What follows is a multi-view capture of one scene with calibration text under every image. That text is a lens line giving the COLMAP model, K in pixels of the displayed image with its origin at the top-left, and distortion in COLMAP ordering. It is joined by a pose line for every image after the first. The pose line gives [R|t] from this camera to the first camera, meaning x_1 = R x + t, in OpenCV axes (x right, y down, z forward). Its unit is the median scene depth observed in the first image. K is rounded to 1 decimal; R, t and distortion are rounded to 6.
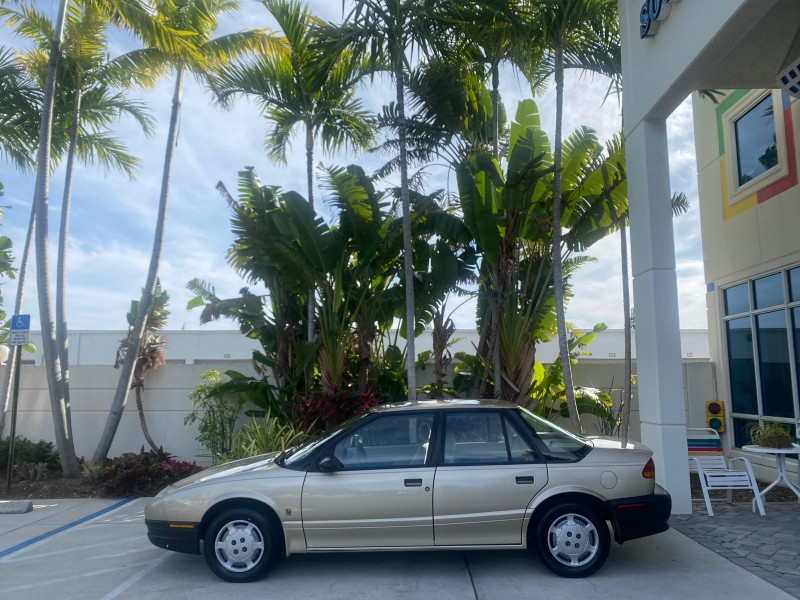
lens RADIAL K [[613.4, 0, 398.5], [0, 613.4, 297.1], [0, 0, 1]] dist [0.031501, -0.032276]
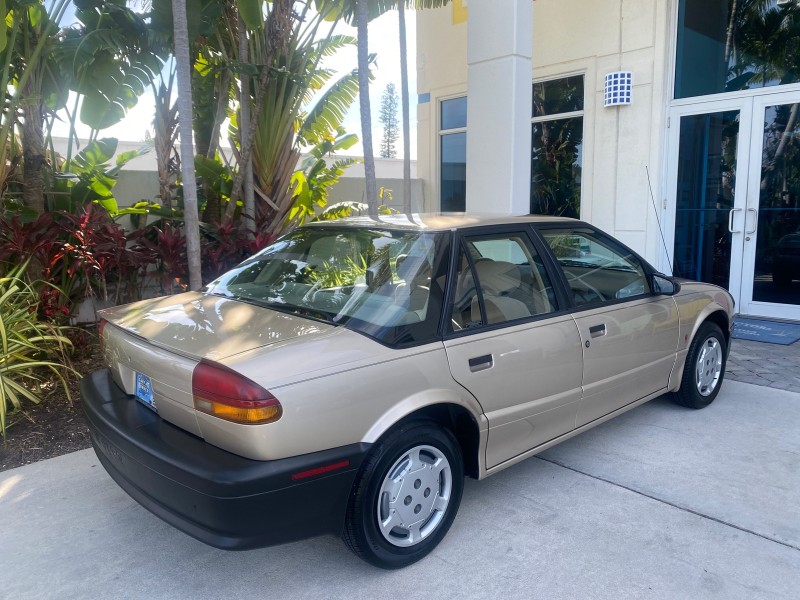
lens RADIAL K [[613.4, 0, 397.2], [0, 613.4, 294.8], [0, 0, 1]] dist [0.031501, -0.032276]
pose [[0.719943, -0.104078, 0.686185, -0.231209], [-0.084935, 0.968048, 0.235945, 0.063896], [-0.688816, -0.228148, 0.688099, 0.349304]]
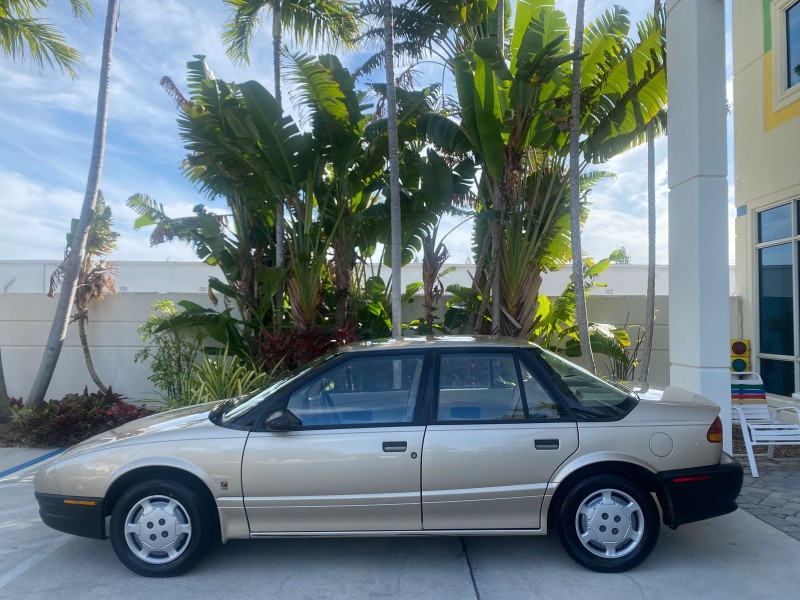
lens RADIAL K [[613.4, 0, 396.6], [0, 613.4, 295.5], [0, 0, 1]] dist [0.031501, -0.032276]
pose [[0.999824, 0.008442, 0.016765, 0.006270], [-0.010044, 0.995148, 0.097879, 0.025535], [-0.015857, -0.098030, 0.995057, 0.146339]]
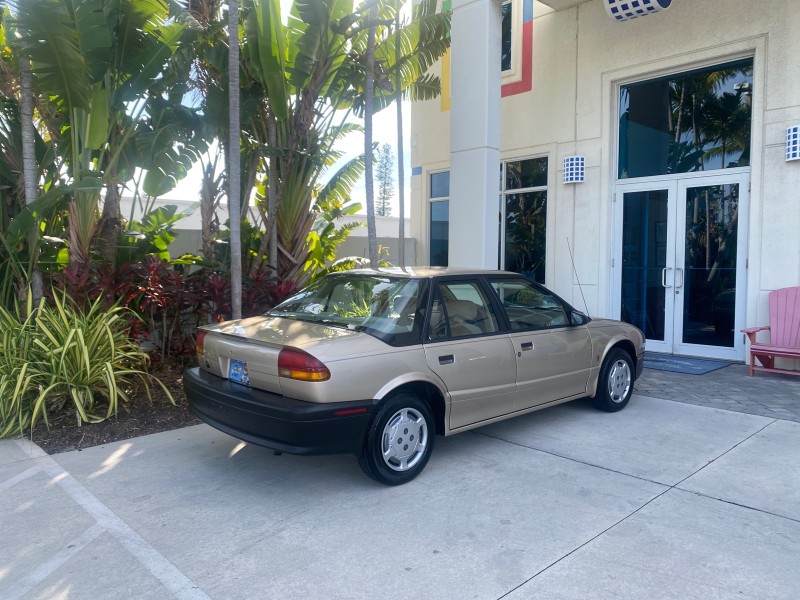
lens RADIAL K [[613.4, 0, 396.3], [0, 613.4, 296.7], [0, 0, 1]] dist [0.031501, -0.032276]
pose [[0.714519, -0.035131, 0.698733, -0.345507], [-0.101104, 0.983069, 0.152815, 0.047558], [-0.692272, -0.179834, 0.698870, 0.236106]]
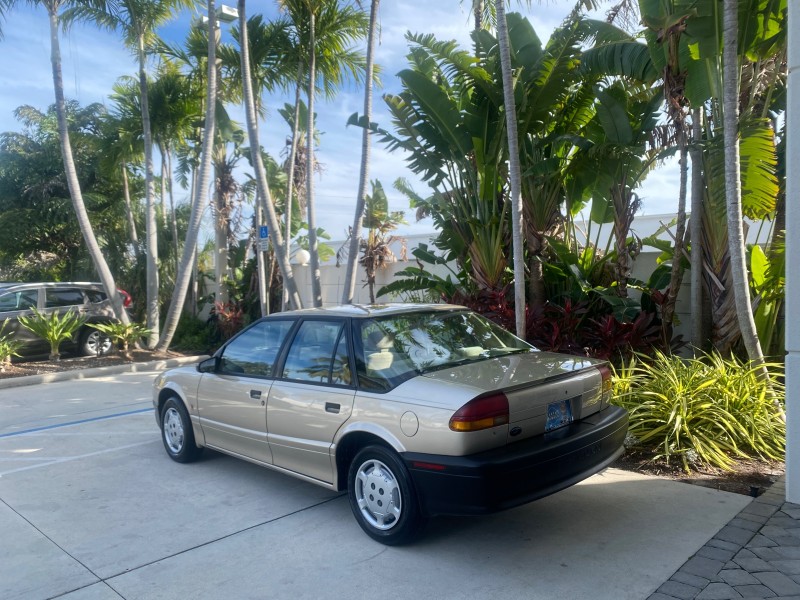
lens RADIAL K [[613.4, 0, 399.6], [0, 613.4, 297.9], [0, 0, 1]] dist [0.031501, -0.032276]
pose [[0.729377, 0.013841, -0.683972, 0.400691], [0.106471, 0.985316, 0.133477, 0.032786], [0.675776, -0.170178, 0.717193, 0.263505]]
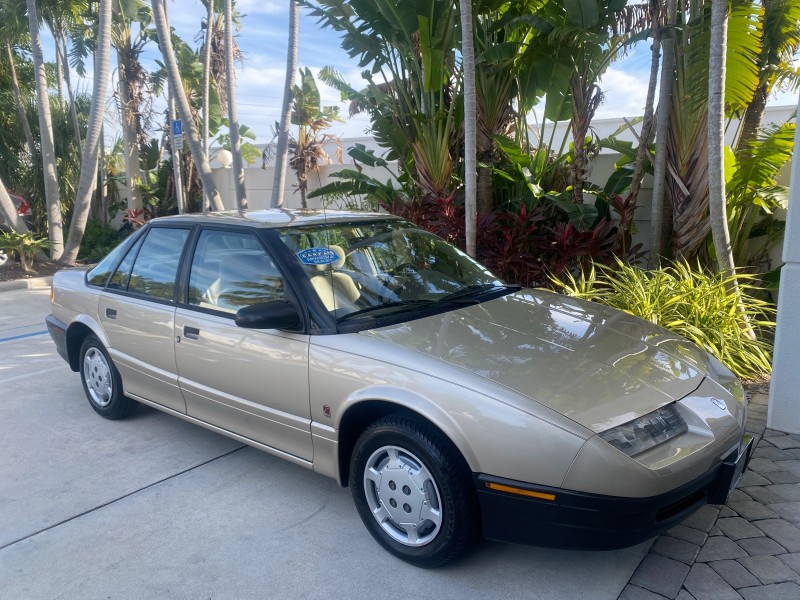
lens RADIAL K [[613.4, 0, 398.0], [0, 613.4, 296.0], [0, 0, 1]] dist [0.031501, -0.032276]
pose [[0.796030, 0.102441, -0.596525, 0.345260], [0.089682, 0.954731, 0.283631, 0.047019], [0.598576, -0.279276, 0.750807, 0.318847]]
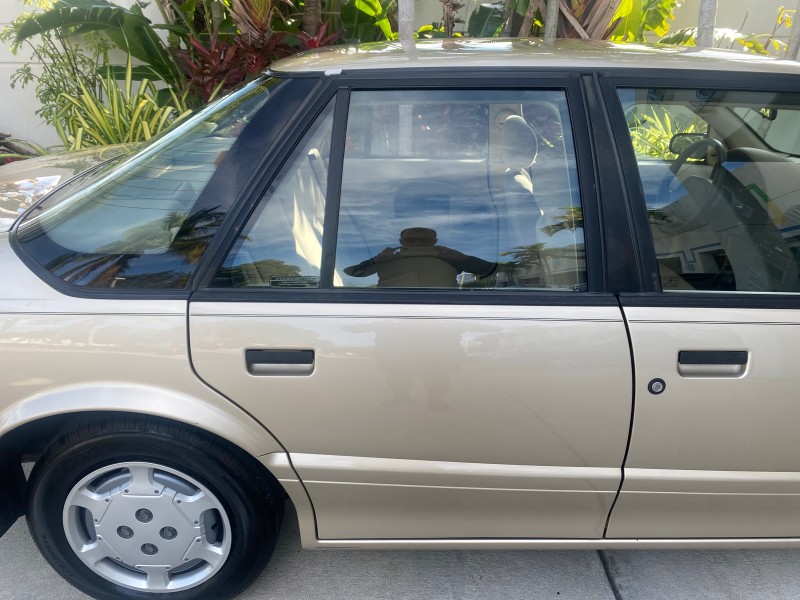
lens RADIAL K [[613.4, 0, 399.3], [0, 613.4, 296.4], [0, 0, 1]] dist [0.031501, -0.032276]
pose [[0.998644, -0.002165, 0.052020, -0.009195], [-0.024620, 0.860727, 0.508471, 0.072301], [-0.045875, -0.509062, 0.859506, 0.392612]]
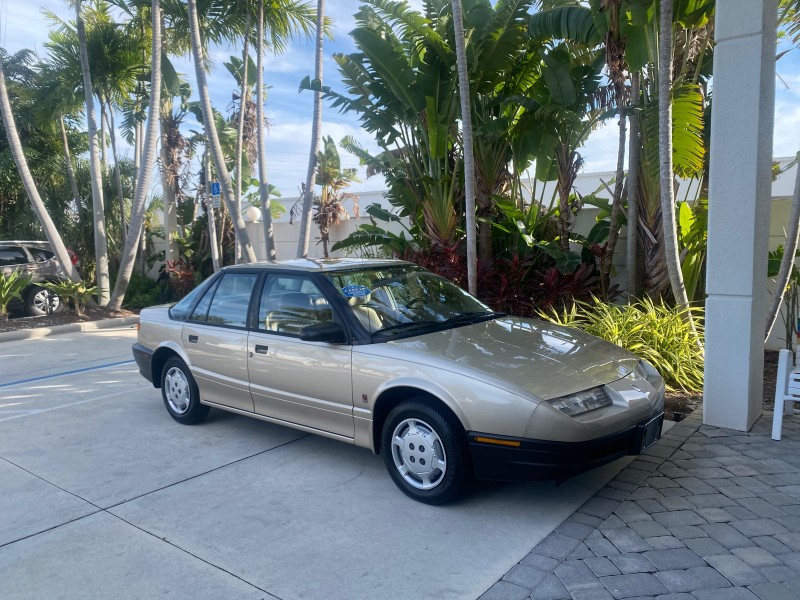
lens RADIAL K [[613.4, 0, 396.5], [0, 613.4, 296.1], [0, 0, 1]] dist [0.031501, -0.032276]
pose [[0.784619, 0.048242, -0.618098, 0.412829], [0.102701, 0.973081, 0.206317, 0.030195], [0.611413, -0.225360, 0.758543, 0.225895]]
